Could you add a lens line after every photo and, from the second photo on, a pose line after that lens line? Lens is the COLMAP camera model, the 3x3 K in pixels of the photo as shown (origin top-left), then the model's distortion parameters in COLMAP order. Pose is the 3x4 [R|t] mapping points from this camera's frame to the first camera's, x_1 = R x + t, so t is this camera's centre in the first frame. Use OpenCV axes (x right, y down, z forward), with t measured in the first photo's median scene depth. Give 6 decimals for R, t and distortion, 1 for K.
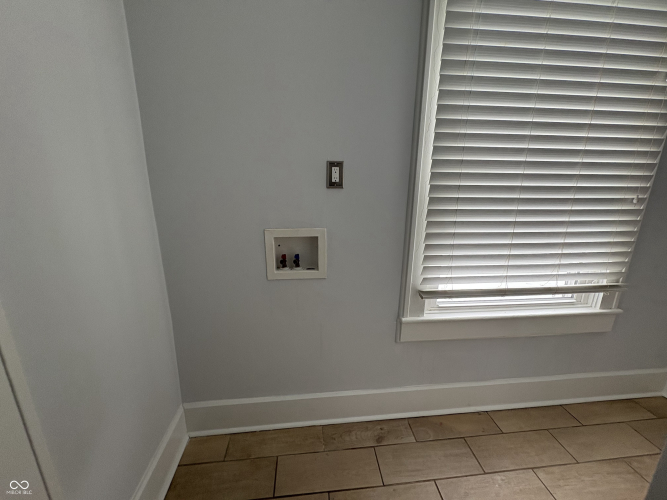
lens RADIAL K [[280.8, 0, 333.5], [0, 280.8, 250.0], [0, 0, 1]] dist [0.000820, 0.000344]
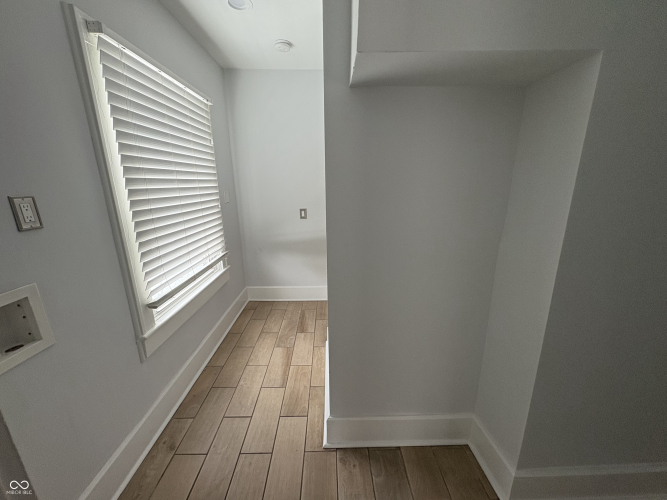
lens RADIAL K [[262.0, 0, 333.5], [0, 262.0, 250.0], [0, 0, 1]] dist [0.000624, -0.000104]
pose [[0.083377, -0.257066, 0.962790, -0.562016], [0.264865, 0.937120, 0.227274, -0.096127], [-0.960674, 0.236060, 0.146222, 0.086338]]
